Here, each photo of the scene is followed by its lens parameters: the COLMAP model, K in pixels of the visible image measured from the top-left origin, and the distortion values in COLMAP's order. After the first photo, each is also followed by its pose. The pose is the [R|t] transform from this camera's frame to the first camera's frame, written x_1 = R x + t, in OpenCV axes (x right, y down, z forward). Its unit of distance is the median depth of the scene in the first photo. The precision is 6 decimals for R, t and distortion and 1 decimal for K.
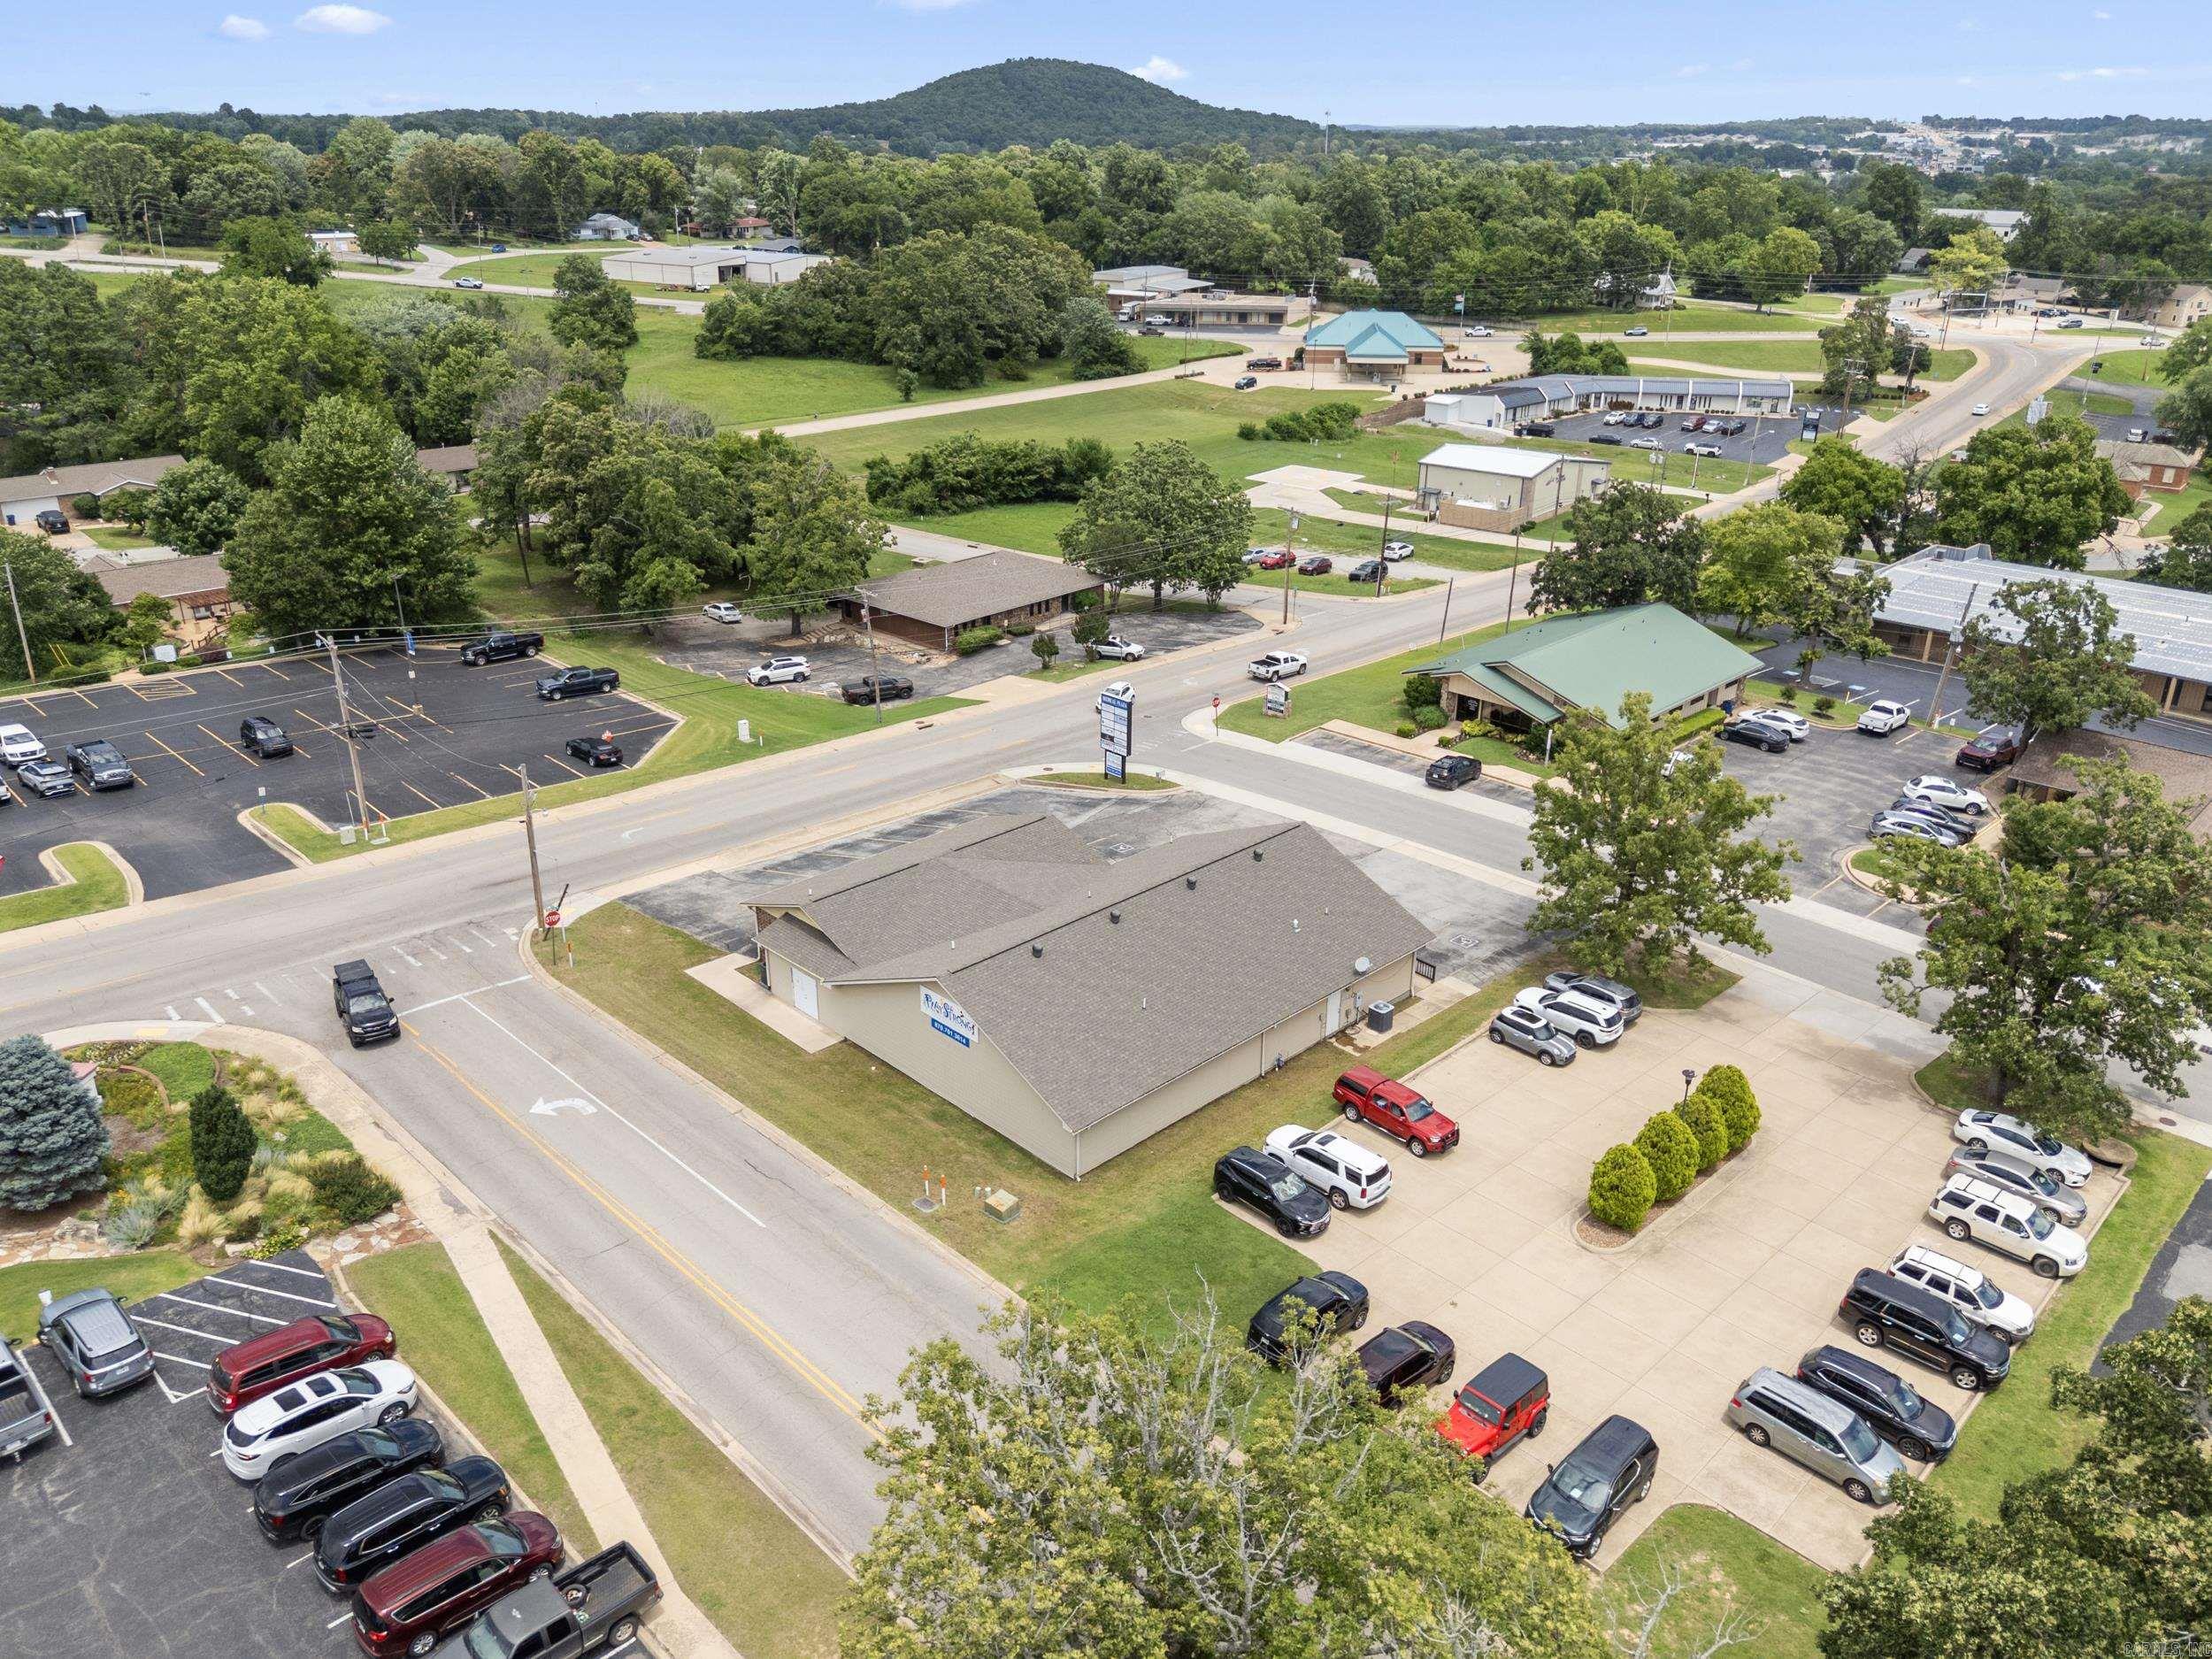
lens RADIAL K [[1622.5, 0, 1114.6], [0, 1622.5, 827.3], [0, 0, 1]] dist [0.068767, -0.071729]
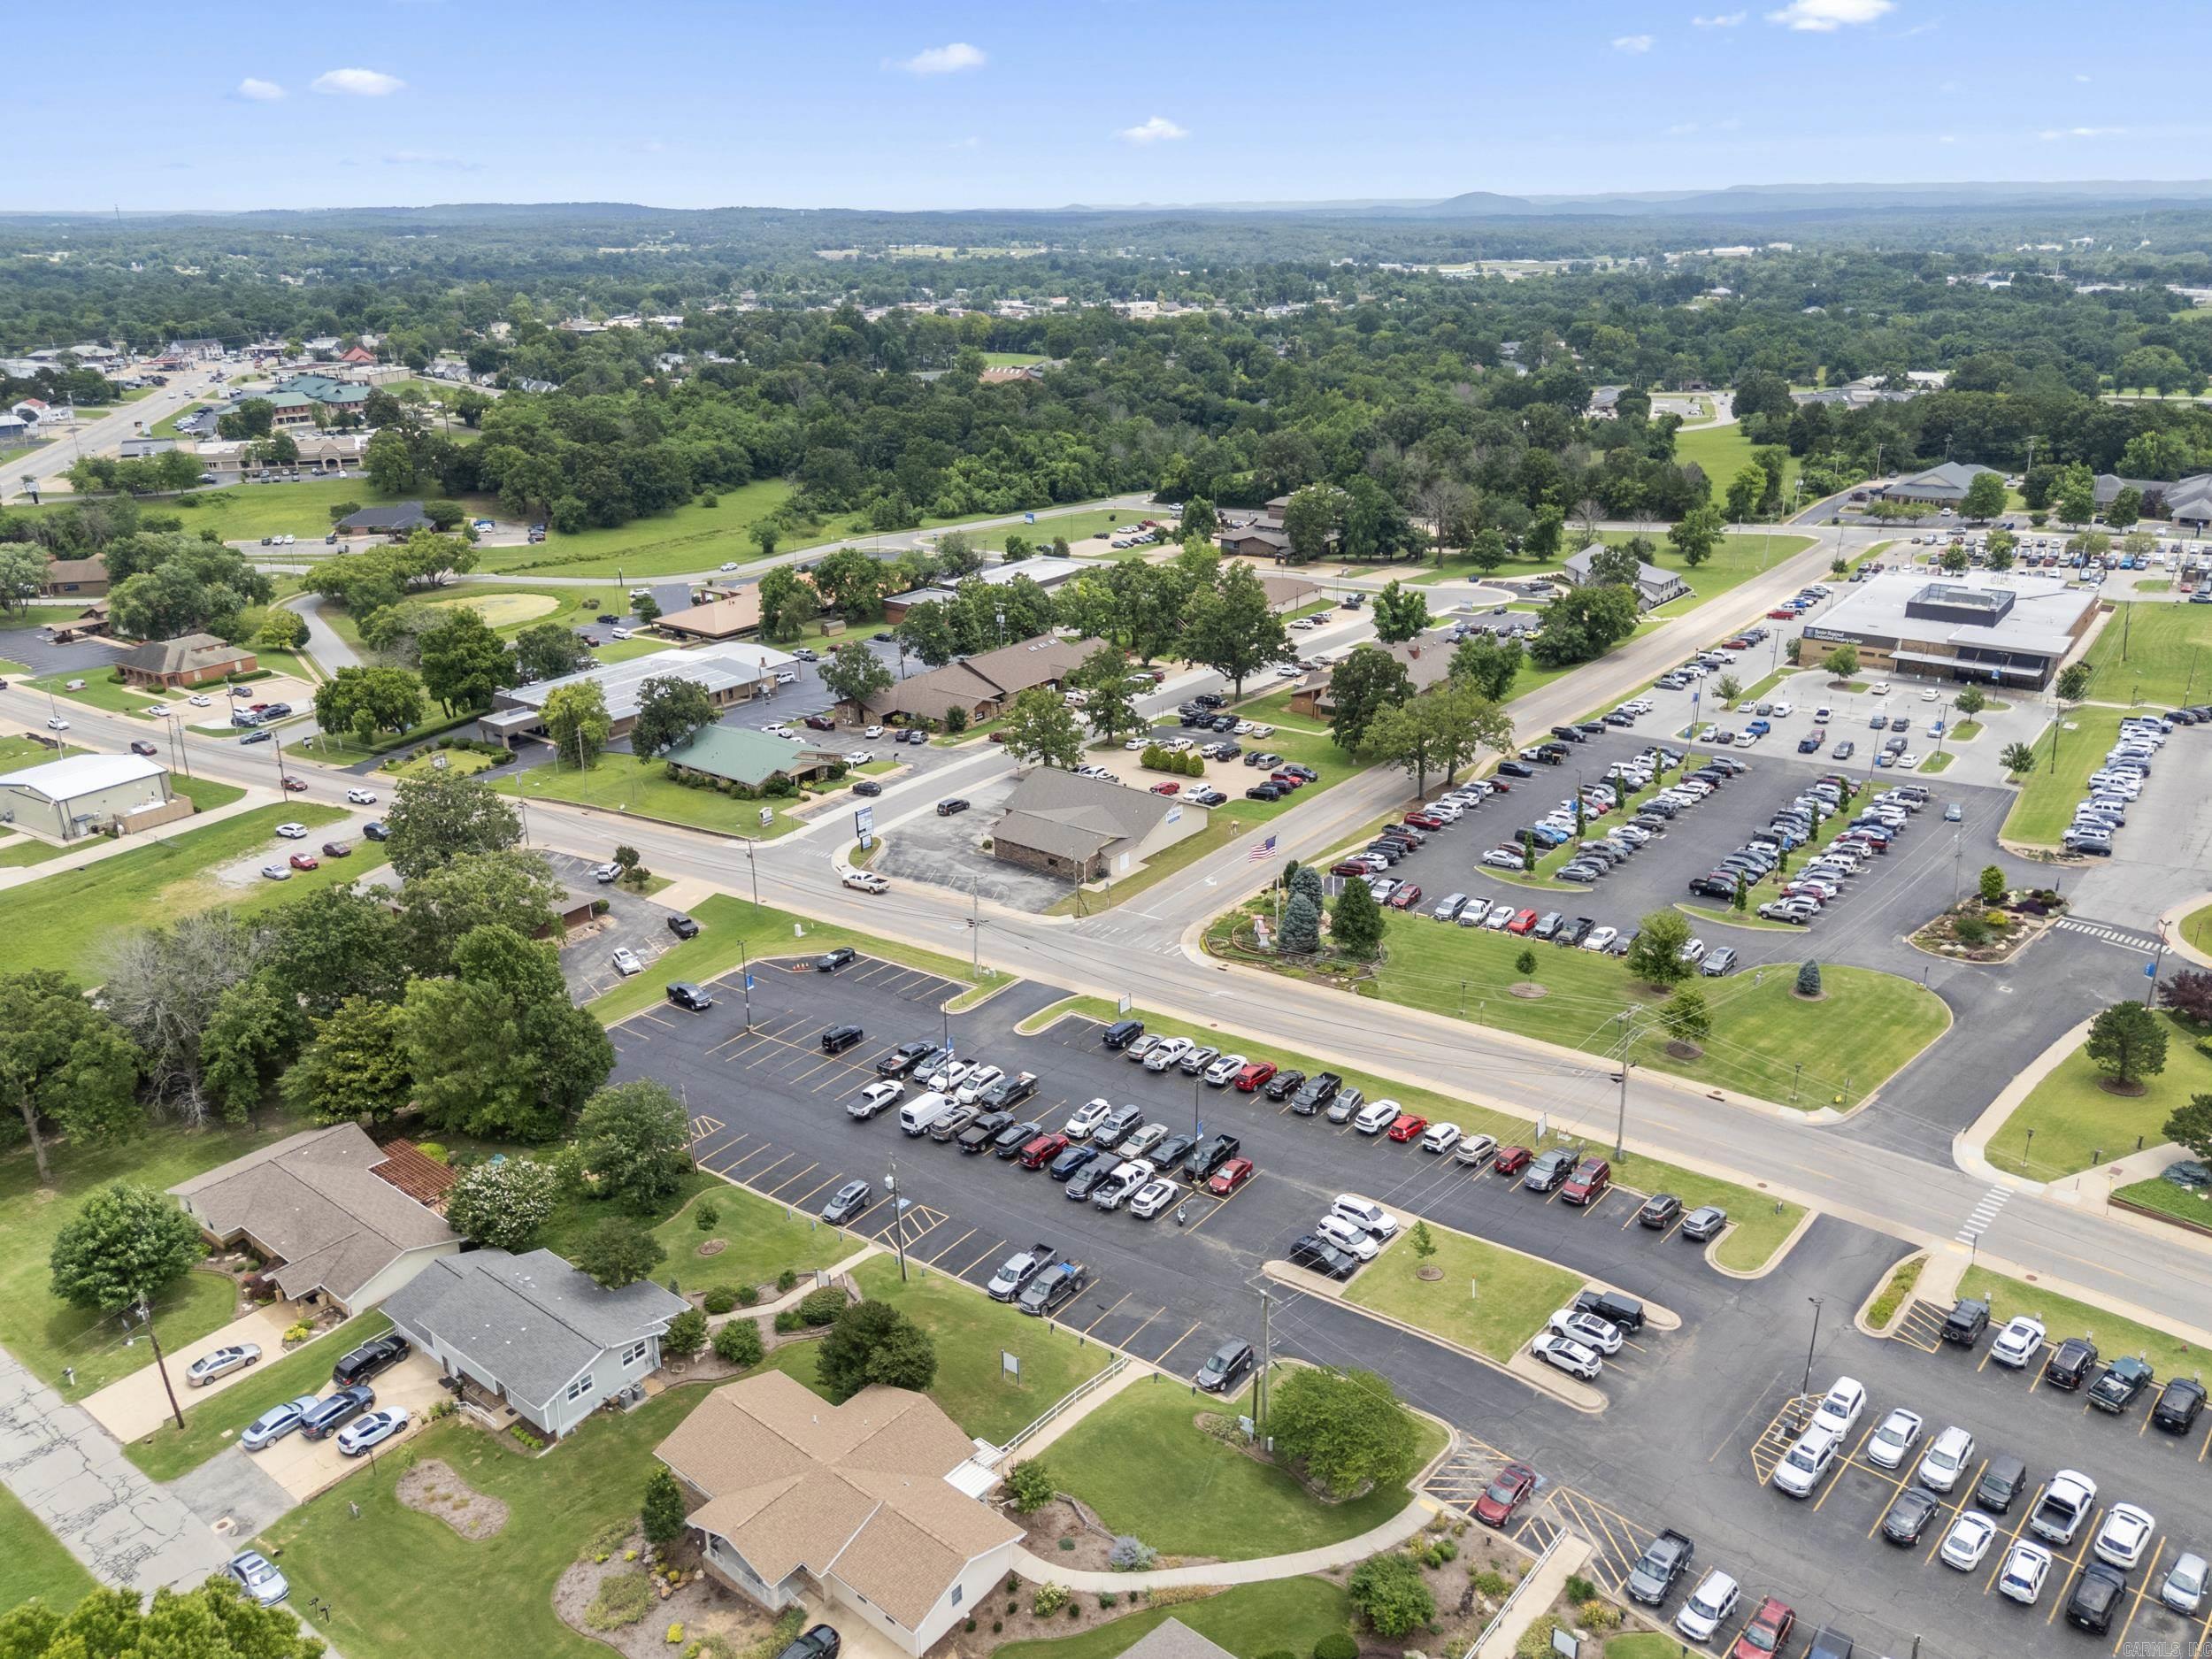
lens RADIAL K [[1622.5, 0, 1114.6], [0, 1622.5, 827.3], [0, 0, 1]] dist [0.068767, -0.071729]
pose [[-0.137831, -0.358084, 0.923460, -1.201440], [0.396437, 0.834471, 0.382747, -0.445069], [-0.907656, 0.418848, 0.026942, 0.413366]]
